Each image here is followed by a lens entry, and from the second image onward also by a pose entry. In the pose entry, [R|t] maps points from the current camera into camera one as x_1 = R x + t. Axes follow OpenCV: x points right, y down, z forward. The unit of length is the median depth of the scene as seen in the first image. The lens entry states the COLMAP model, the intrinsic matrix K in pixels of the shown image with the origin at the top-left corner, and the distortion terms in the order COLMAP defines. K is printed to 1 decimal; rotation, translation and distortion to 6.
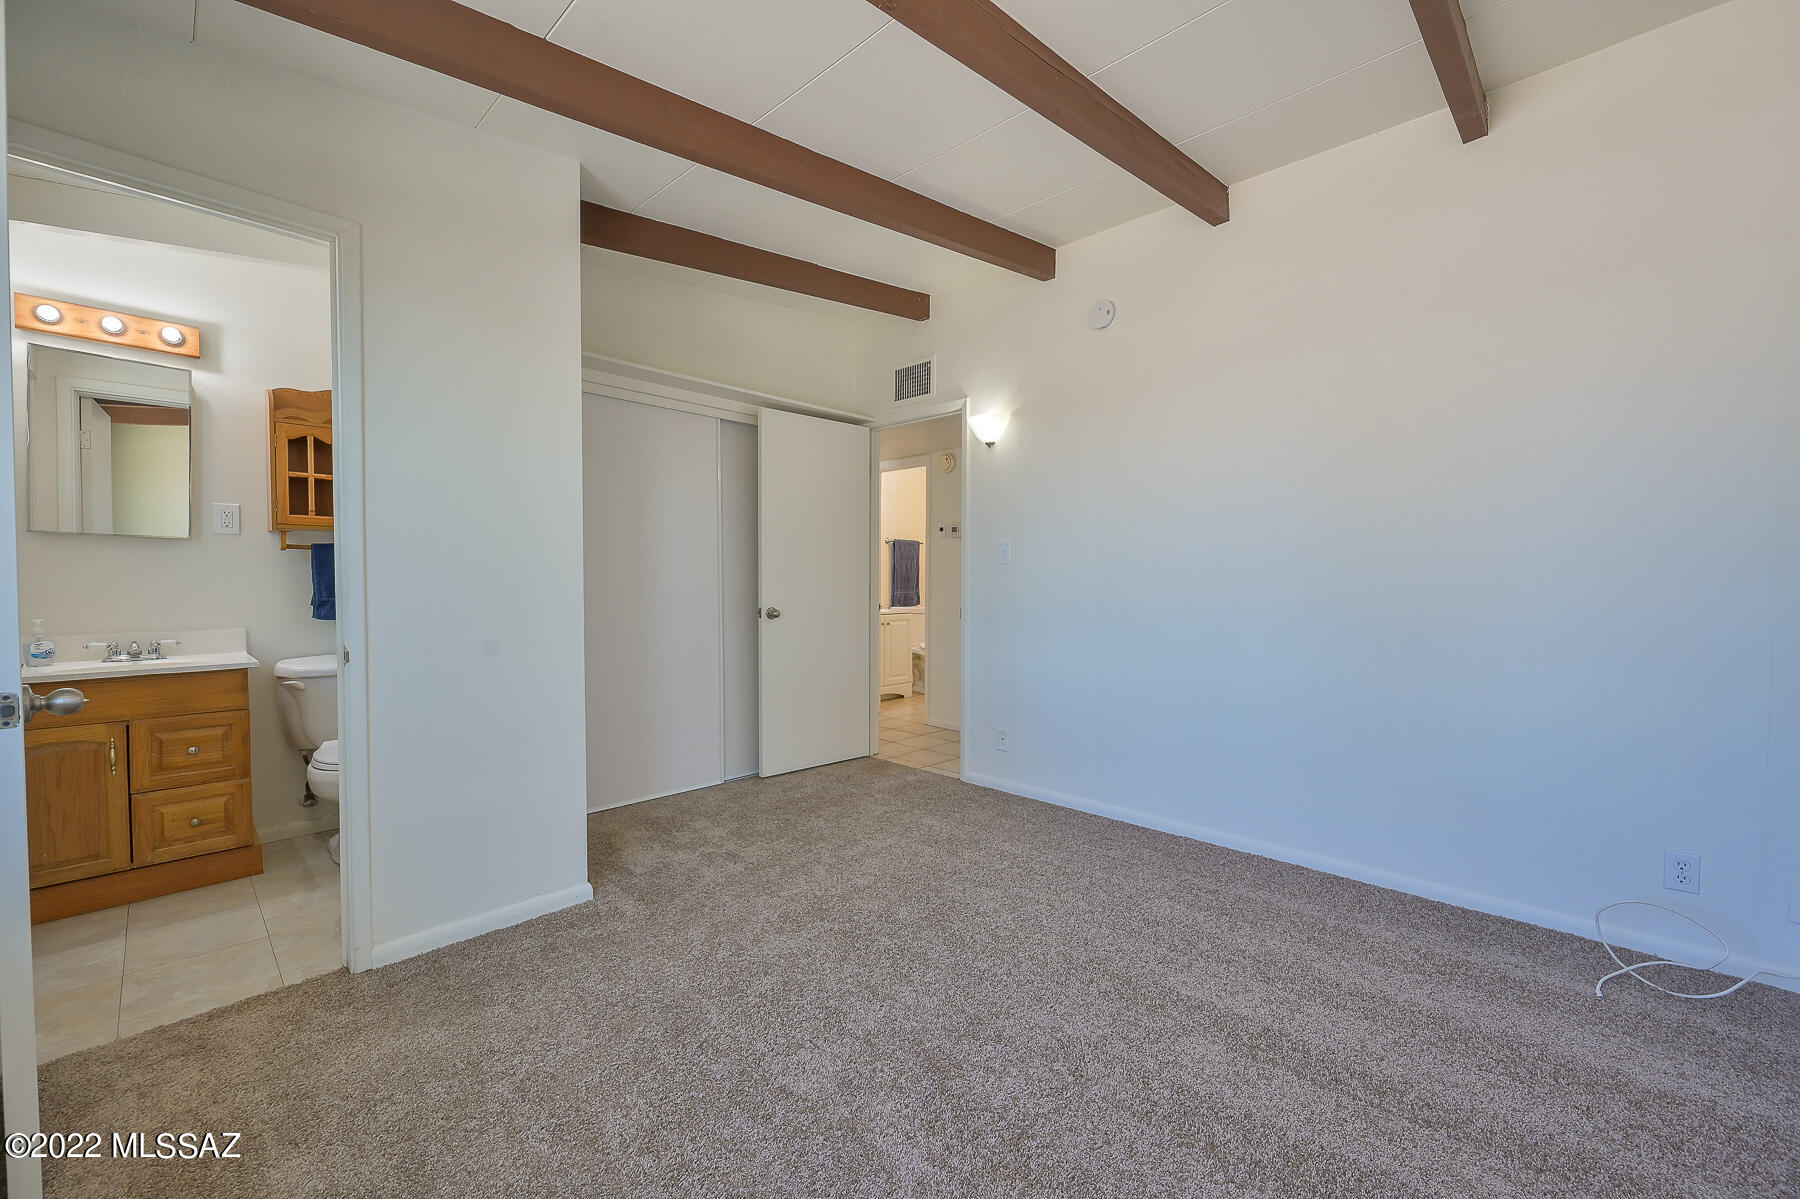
lens RADIAL K [[707.2, 0, 891.3], [0, 707.2, 599.9], [0, 0, 1]] dist [-0.001332, 0.000374]
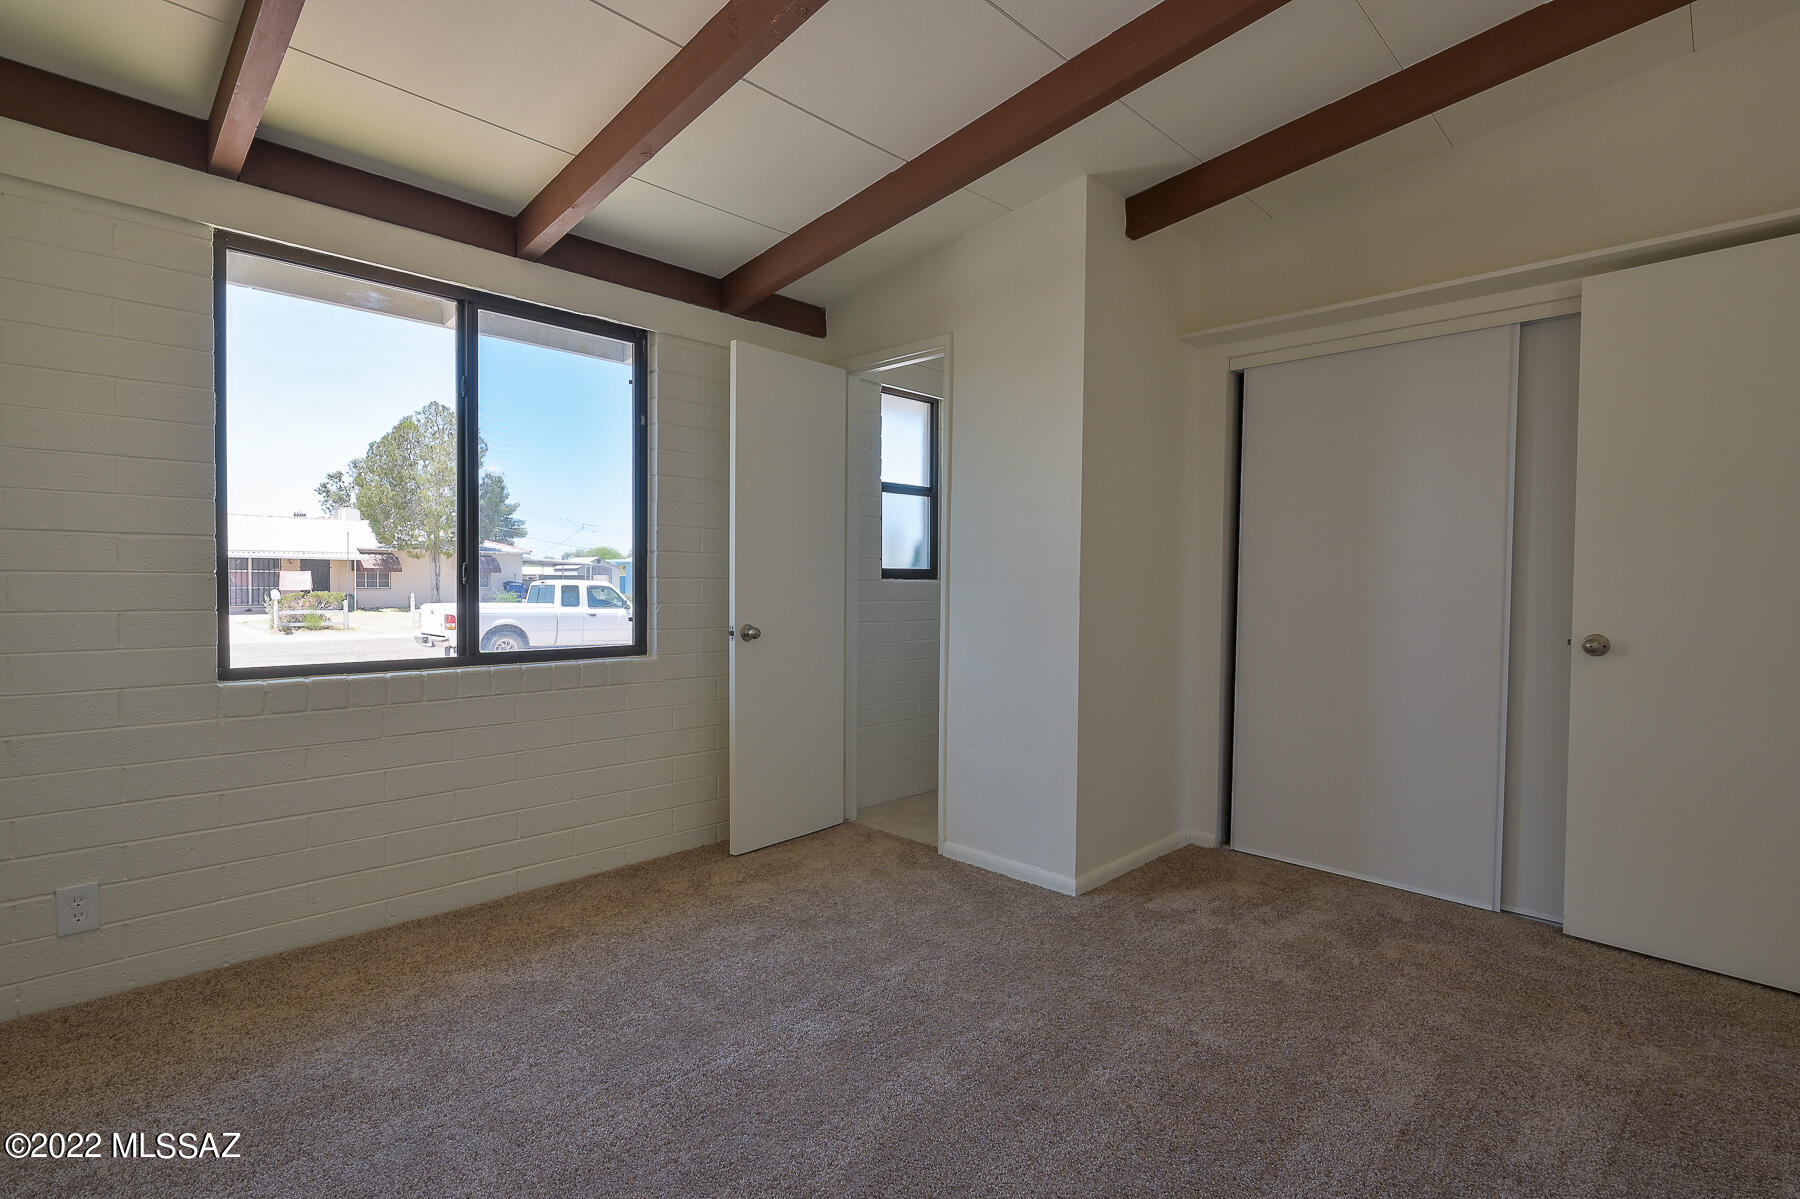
lens RADIAL K [[873.6, 0, 901.7], [0, 873.6, 610.8], [0, 0, 1]] dist [0.003853, 0.000487]
pose [[-0.016437, 0.035706, -0.999227, 0.513102], [-0.025349, 0.999026, 0.036116, -0.019652], [0.999544, 0.025923, -0.015516, 0.463193]]
